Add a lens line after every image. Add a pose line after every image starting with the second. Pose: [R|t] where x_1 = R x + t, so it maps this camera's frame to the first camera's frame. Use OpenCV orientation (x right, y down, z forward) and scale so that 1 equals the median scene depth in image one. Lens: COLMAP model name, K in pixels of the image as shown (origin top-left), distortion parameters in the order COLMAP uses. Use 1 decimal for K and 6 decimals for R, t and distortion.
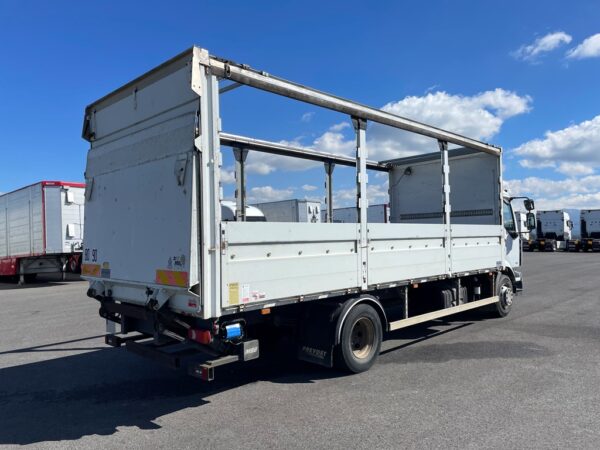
lens RADIAL K [[451.7, 0, 298.5], [0, 451.7, 228.5], [0, 0, 1]] dist [0.069386, -0.068723]
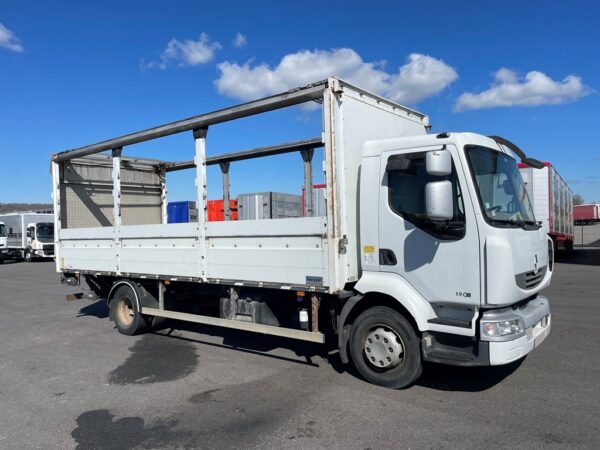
lens RADIAL K [[451.7, 0, 303.5], [0, 451.7, 235.0], [0, 0, 1]] dist [0.069386, -0.068723]
pose [[0.115640, 0.016296, -0.993157, 1.327774], [0.035254, 0.999168, 0.020499, 0.005789], [0.992665, -0.037384, 0.114970, 1.182323]]
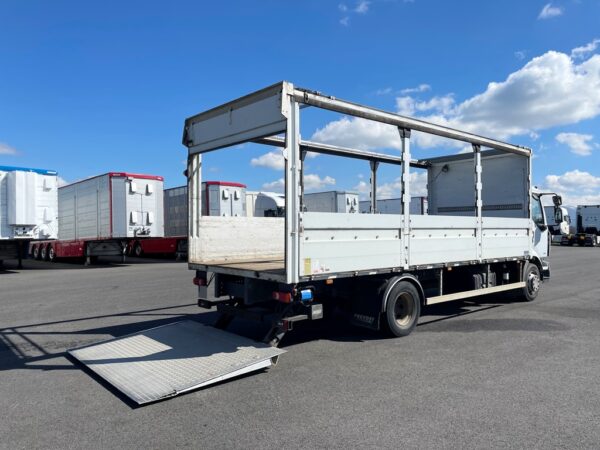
lens RADIAL K [[451.7, 0, 301.5], [0, 451.7, 222.4], [0, 0, 1]] dist [0.069386, -0.068723]
pose [[0.997529, 0.017098, -0.068143, -0.046320], [-0.016589, 0.999830, 0.008030, 0.003103], [0.068269, -0.006879, 0.997643, -0.200903]]
